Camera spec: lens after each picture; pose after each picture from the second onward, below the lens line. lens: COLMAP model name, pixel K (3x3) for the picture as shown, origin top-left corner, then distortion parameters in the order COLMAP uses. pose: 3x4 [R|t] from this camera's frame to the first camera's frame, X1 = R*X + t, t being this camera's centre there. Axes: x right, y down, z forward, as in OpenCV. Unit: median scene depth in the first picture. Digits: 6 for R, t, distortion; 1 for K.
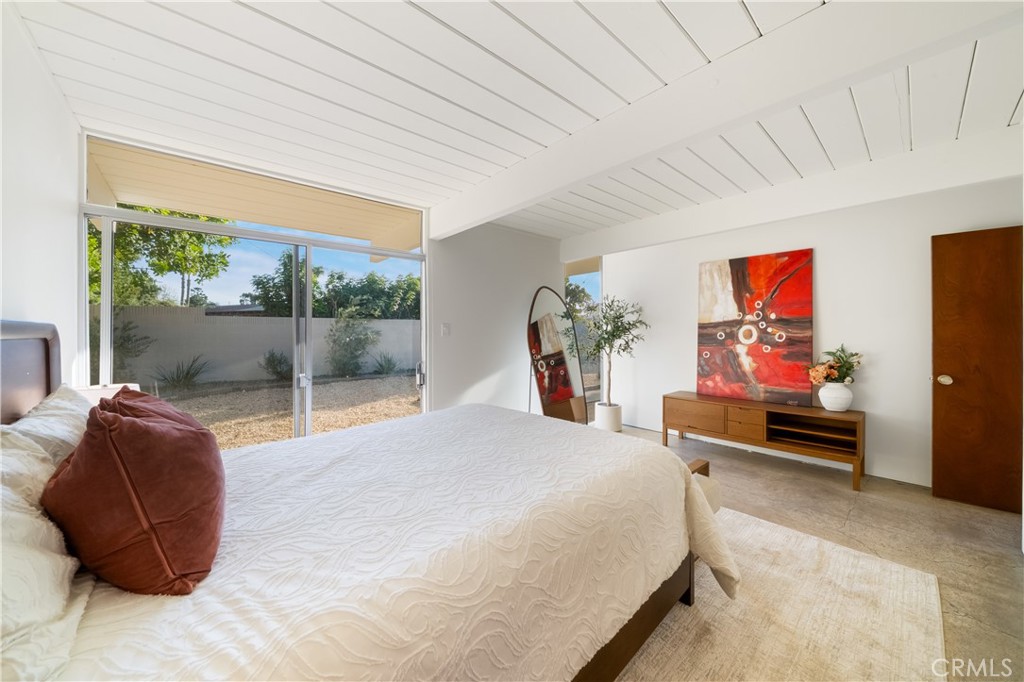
lens RADIAL K [[358.5, 0, 513.5], [0, 358.5, 333.1], [0, 0, 1]] dist [-0.000987, -0.000096]
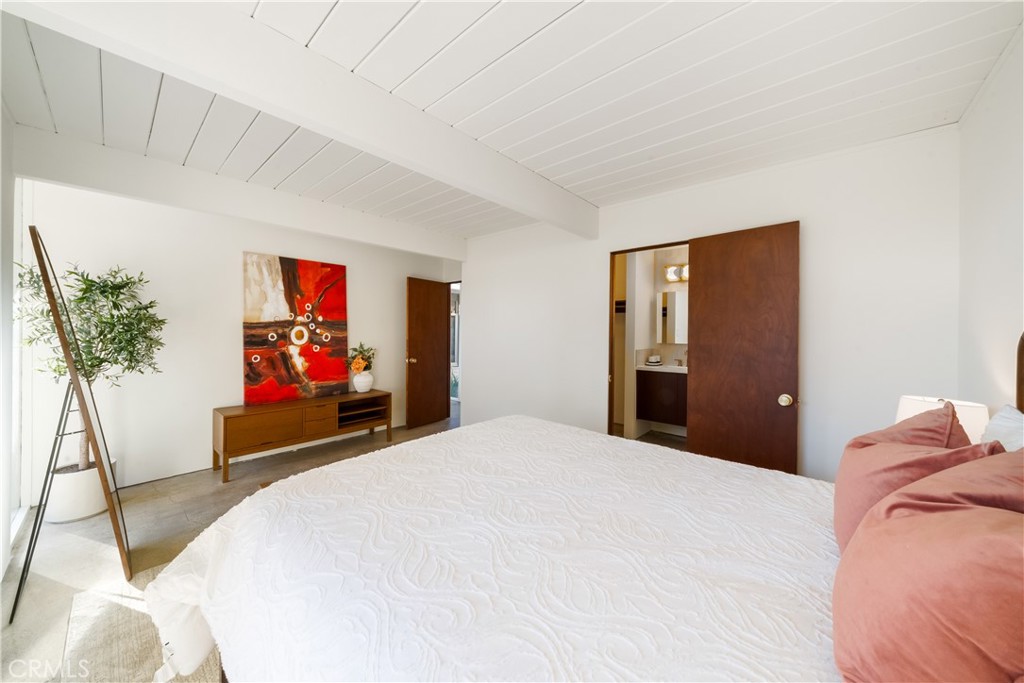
lens RADIAL K [[358.5, 0, 513.5], [0, 358.5, 333.6], [0, 0, 1]] dist [-0.000987, -0.000096]
pose [[-0.111505, 0.000868, 0.993763, -0.430728], [0.001678, 0.999998, -0.000685, 0.000703], [-0.993762, 0.001591, -0.111506, 0.512222]]
